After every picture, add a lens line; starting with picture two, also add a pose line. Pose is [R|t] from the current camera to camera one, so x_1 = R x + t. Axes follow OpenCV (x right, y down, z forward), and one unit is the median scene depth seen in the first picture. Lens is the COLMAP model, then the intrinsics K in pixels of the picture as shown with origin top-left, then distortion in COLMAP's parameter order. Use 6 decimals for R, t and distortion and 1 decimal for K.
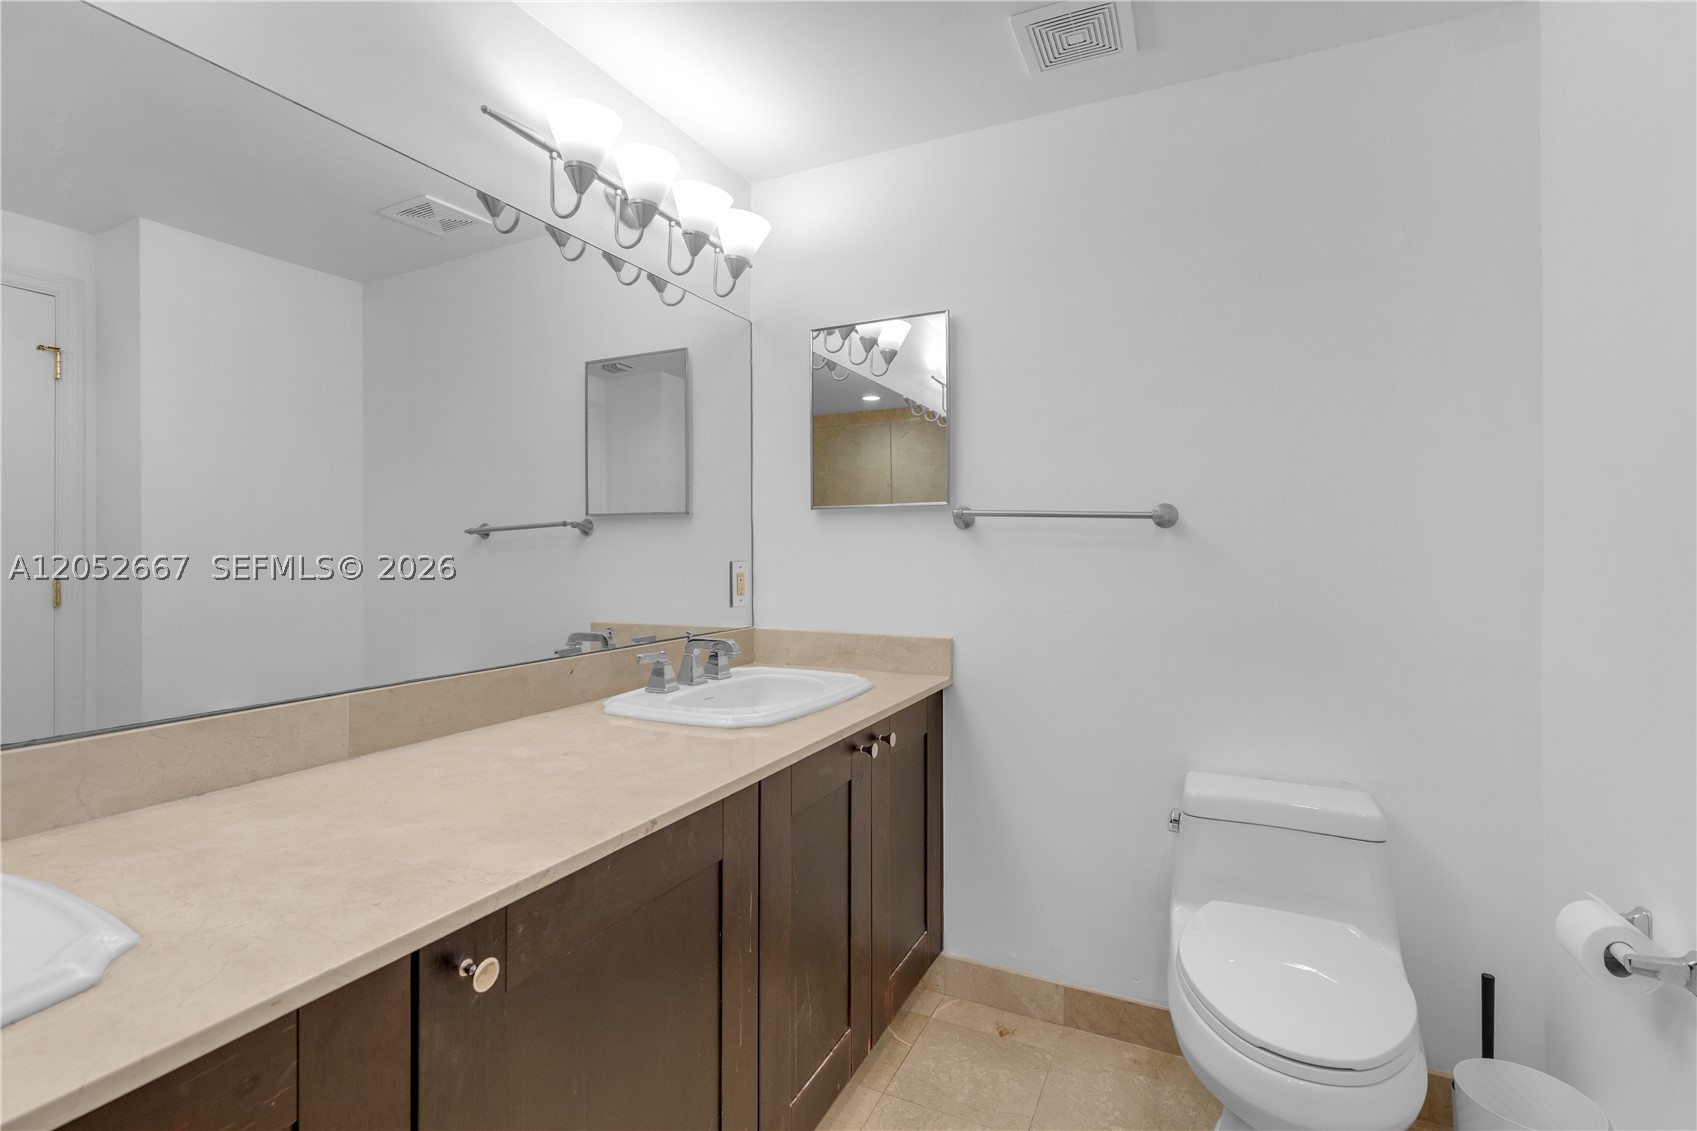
lens RADIAL K [[796.7, 0, 851.5], [0, 796.7, 548.8], [0, 0, 1]] dist [-0.001408, 0.002126]
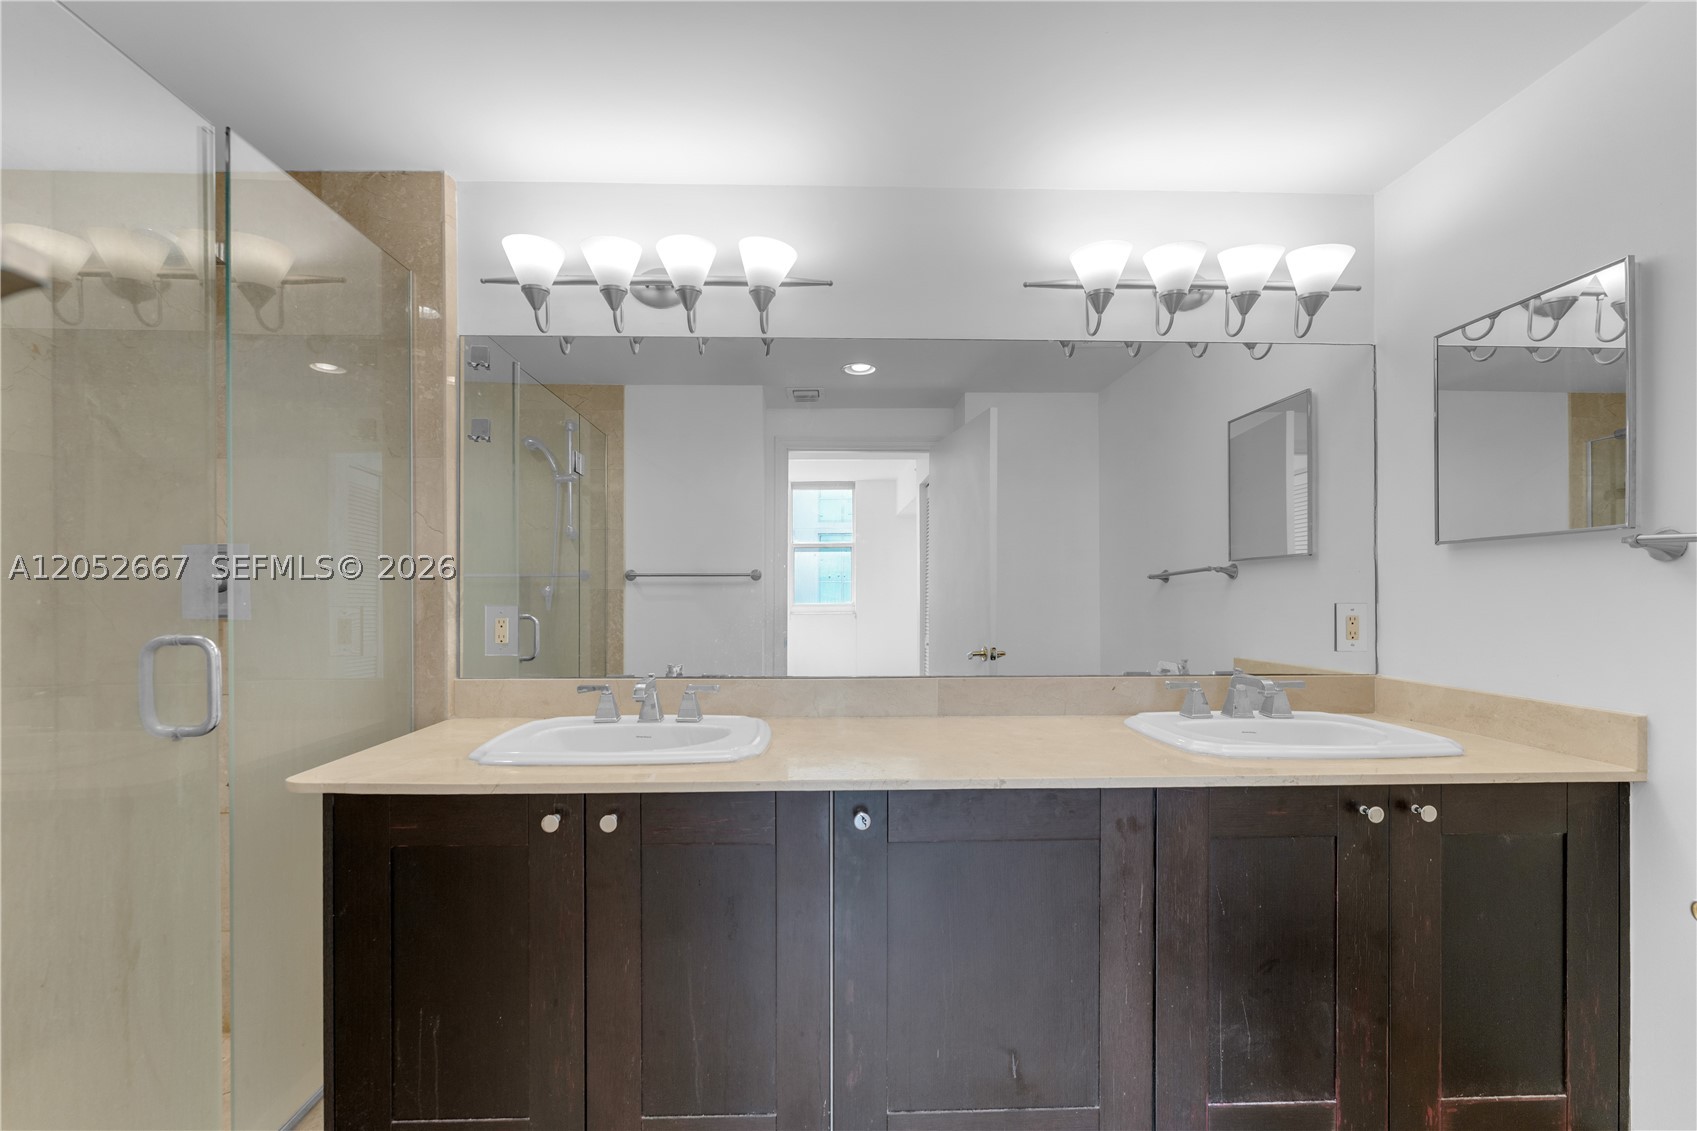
lens RADIAL K [[719.4, 0, 826.3], [0, 719.4, 594.3], [0, 0, 1]] dist [-0.003003, -0.000460]
pose [[0.458011, 0.001586, -0.888945, 0.337484], [0.002751, 0.999991, 0.003202, 0.000172], [0.888942, -0.003912, 0.458002, 0.055675]]
